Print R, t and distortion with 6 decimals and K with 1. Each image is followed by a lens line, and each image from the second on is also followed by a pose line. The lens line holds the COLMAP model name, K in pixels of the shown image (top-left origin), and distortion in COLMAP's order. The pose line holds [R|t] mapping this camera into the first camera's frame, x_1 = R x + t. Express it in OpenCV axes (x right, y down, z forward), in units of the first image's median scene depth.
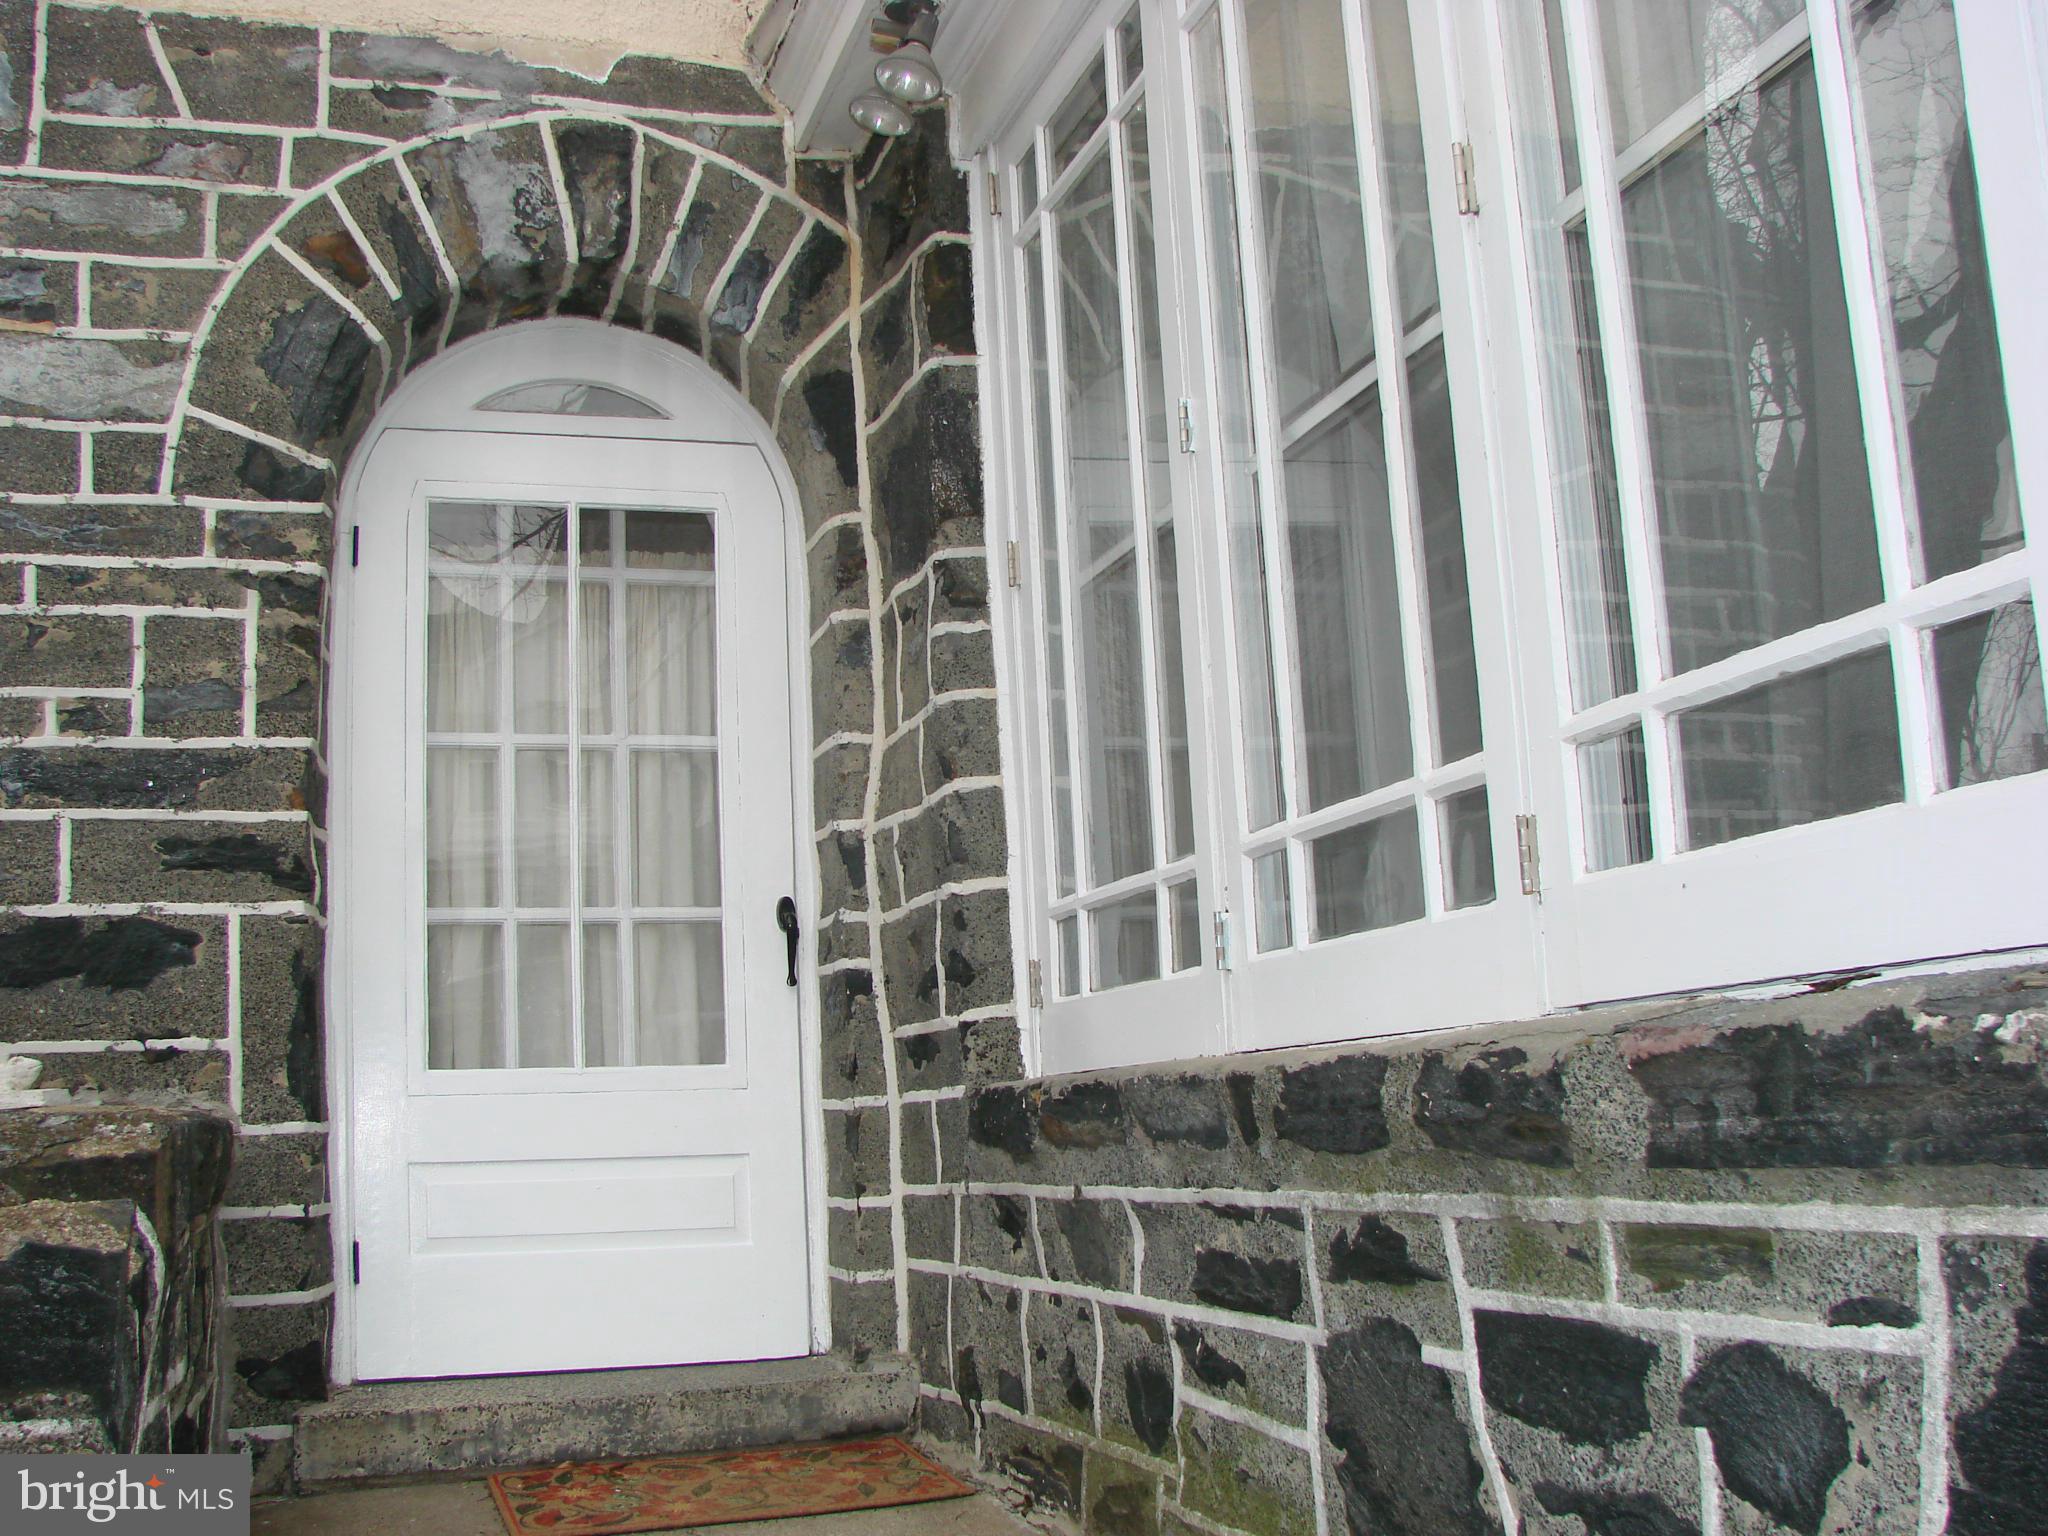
lens RADIAL K [[2208.5, 0, 1024.0], [0, 2208.5, 768.0], [0, 0, 1]] dist [-0.213612, 0.248185]
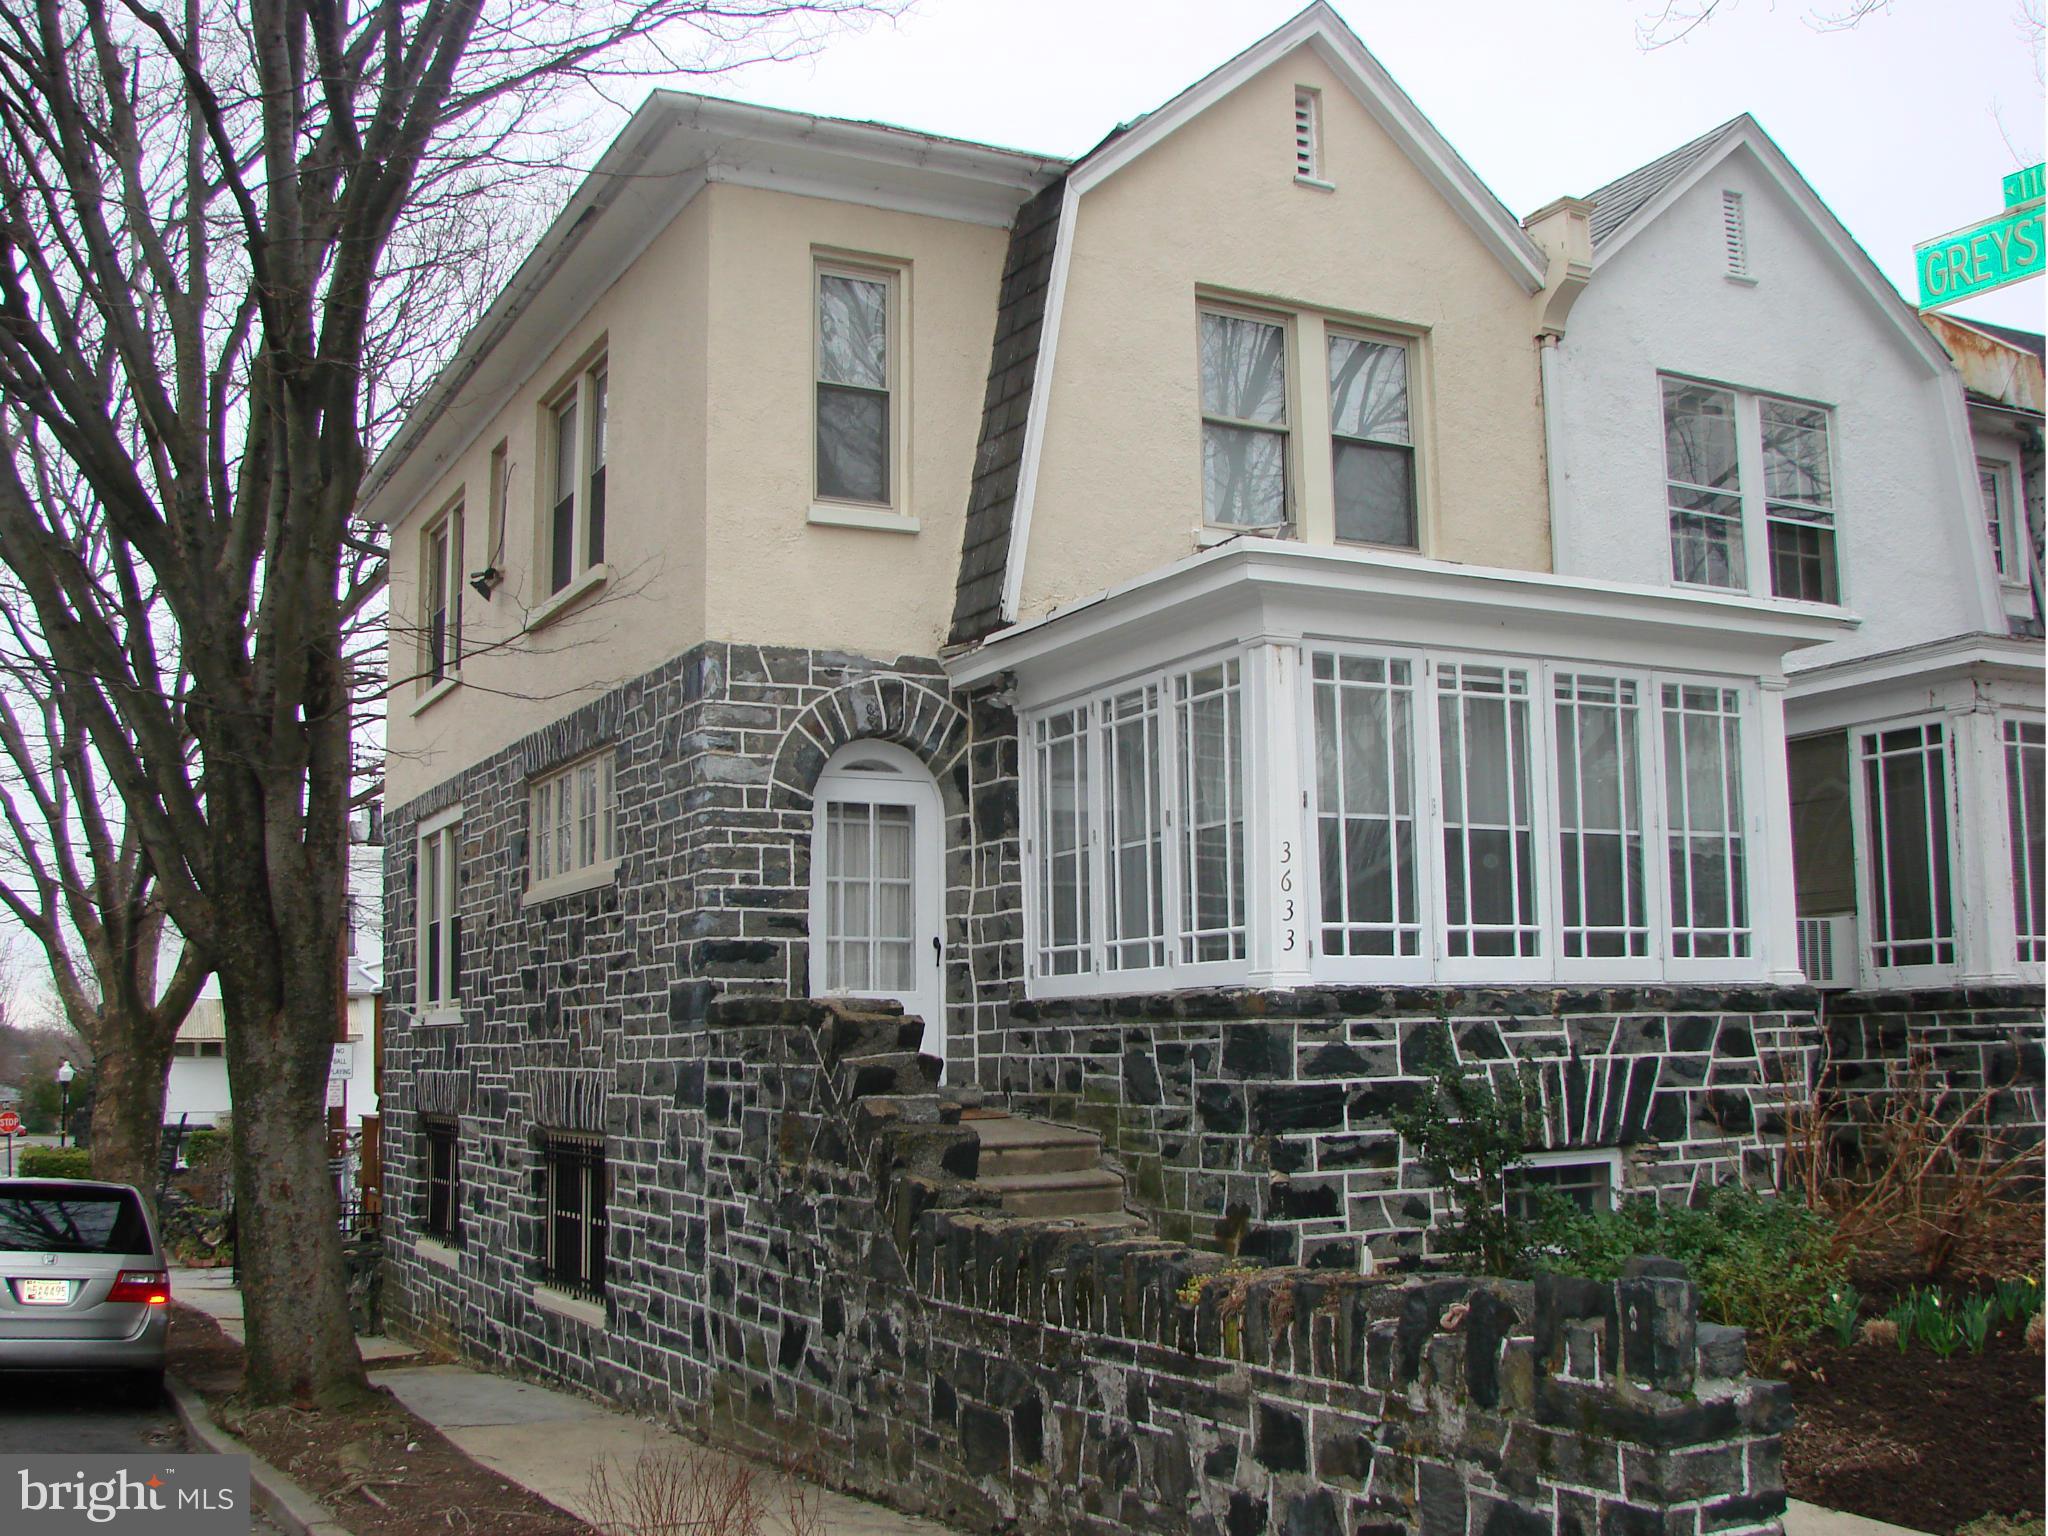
lens RADIAL K [[2208.5, 0, 1024.0], [0, 2208.5, 768.0], [0, 0, 1]] dist [-0.213612, 0.248185]
pose [[0.988552, 0.055229, 0.140410, -0.482084], [-0.059206, 0.997950, 0.024306, -0.287069], [-0.138780, -0.032341, 0.989795, -2.271599]]
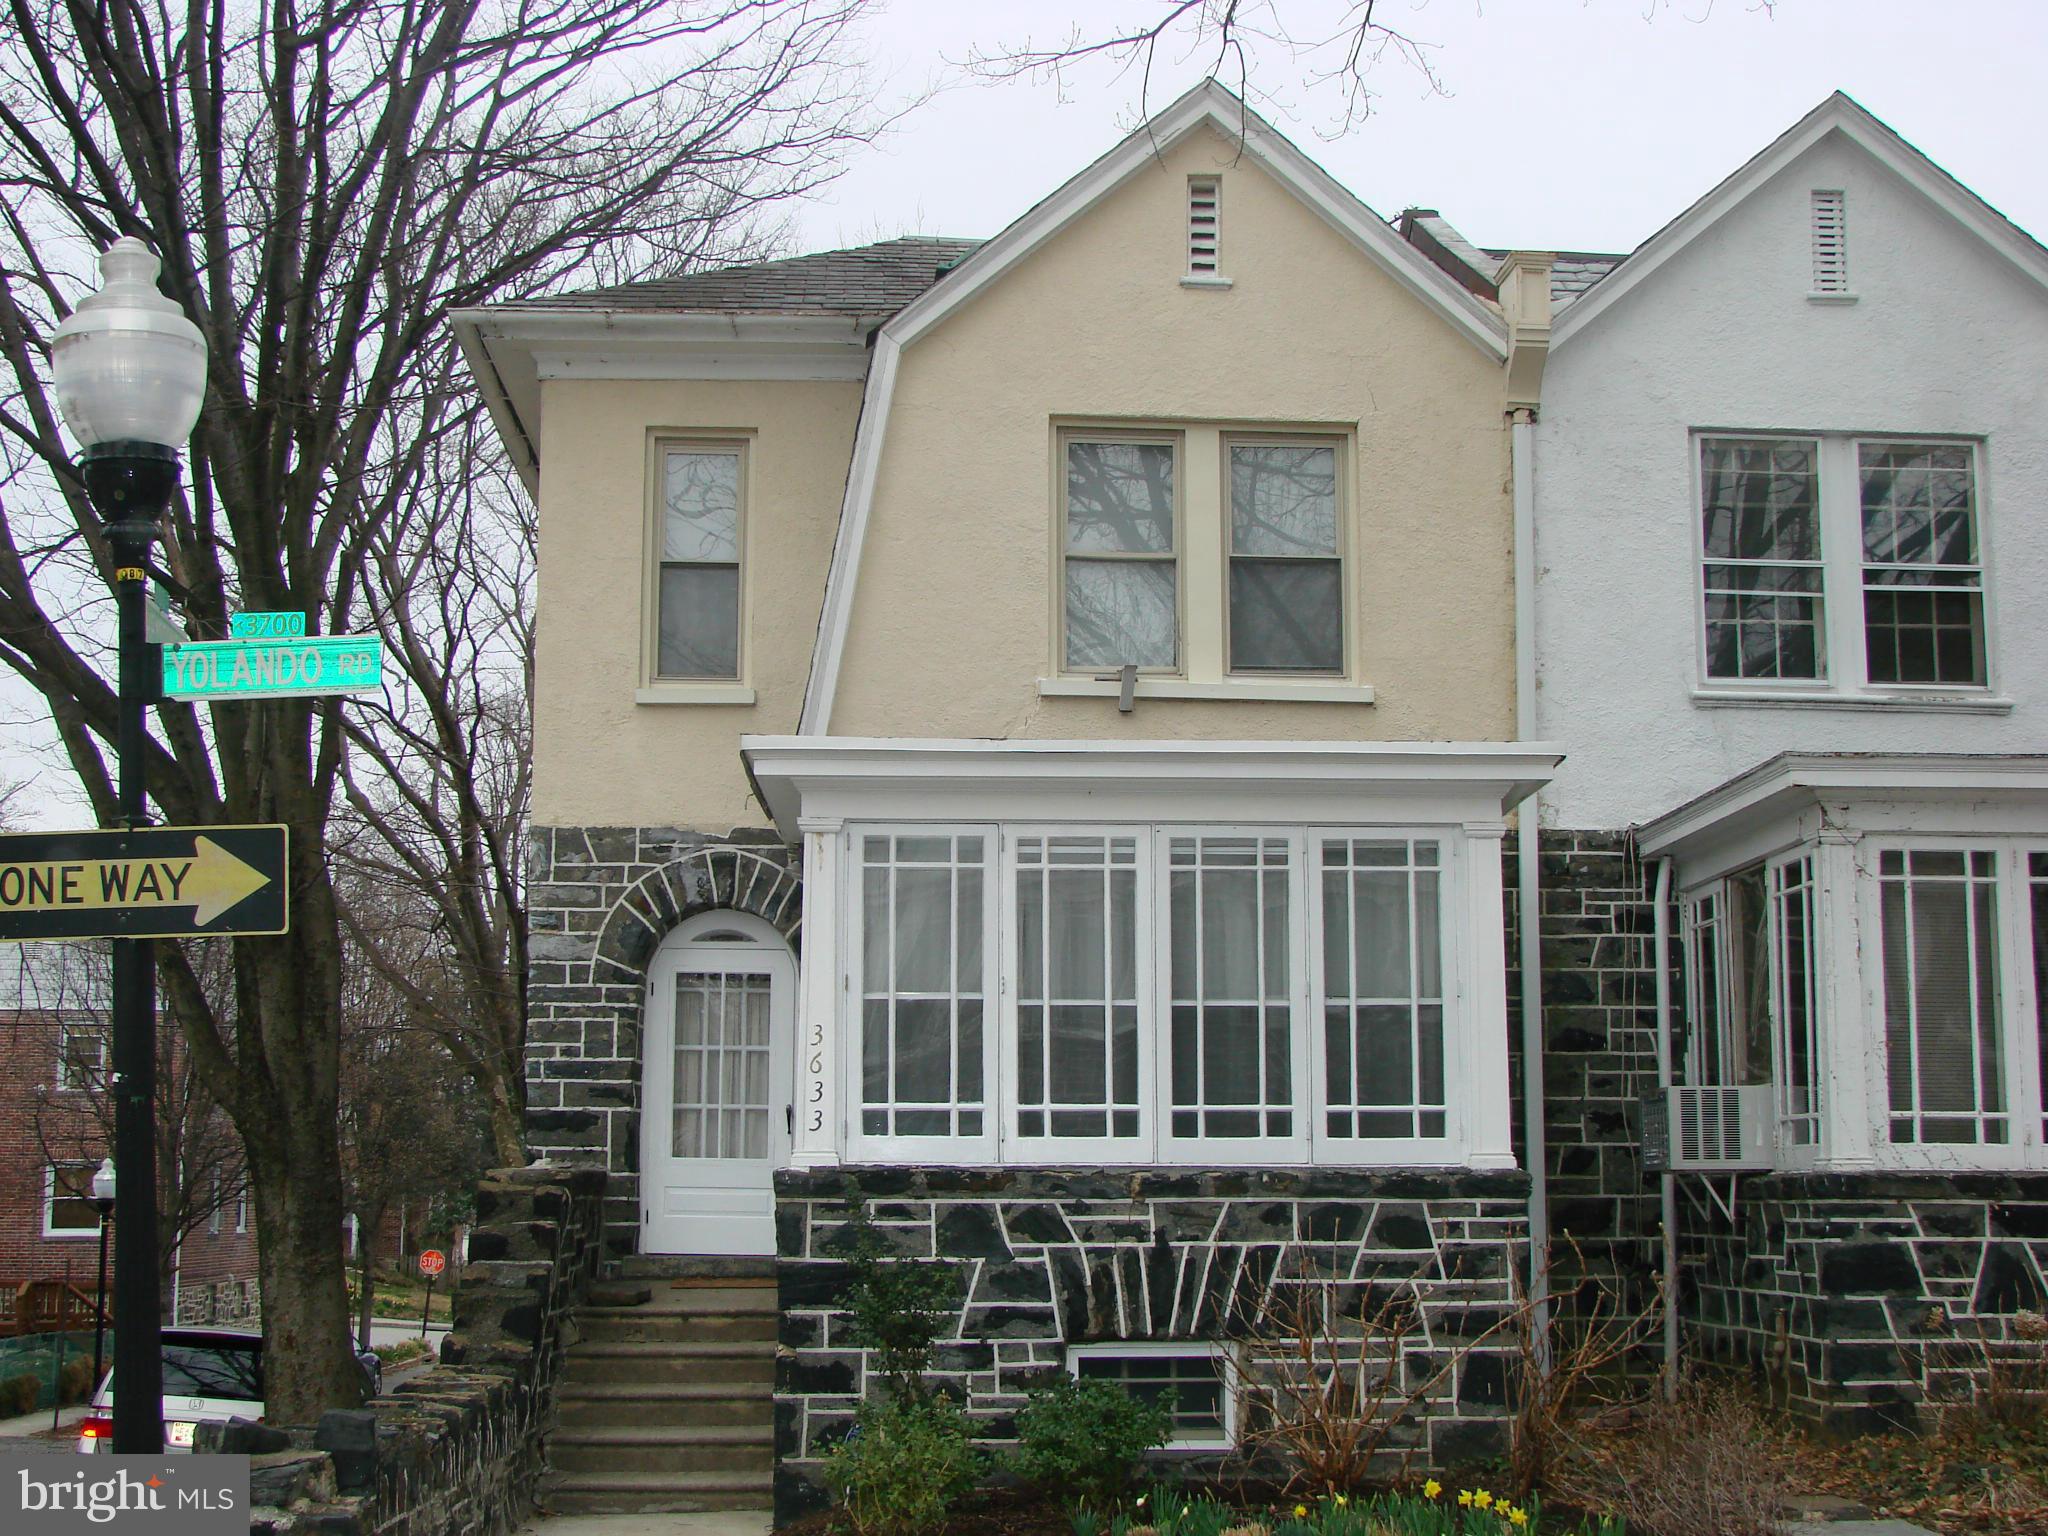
lens RADIAL K [[2848.5, 0, 1024.0], [0, 2848.5, 768.0], [0, 0, 1]] dist [-0.140764, 0.471363]
pose [[0.959445, 0.009783, -0.281726, 1.471702], [-0.005203, 0.999842, 0.017002, -0.535961], [0.281847, -0.014846, 0.959344, -3.010239]]
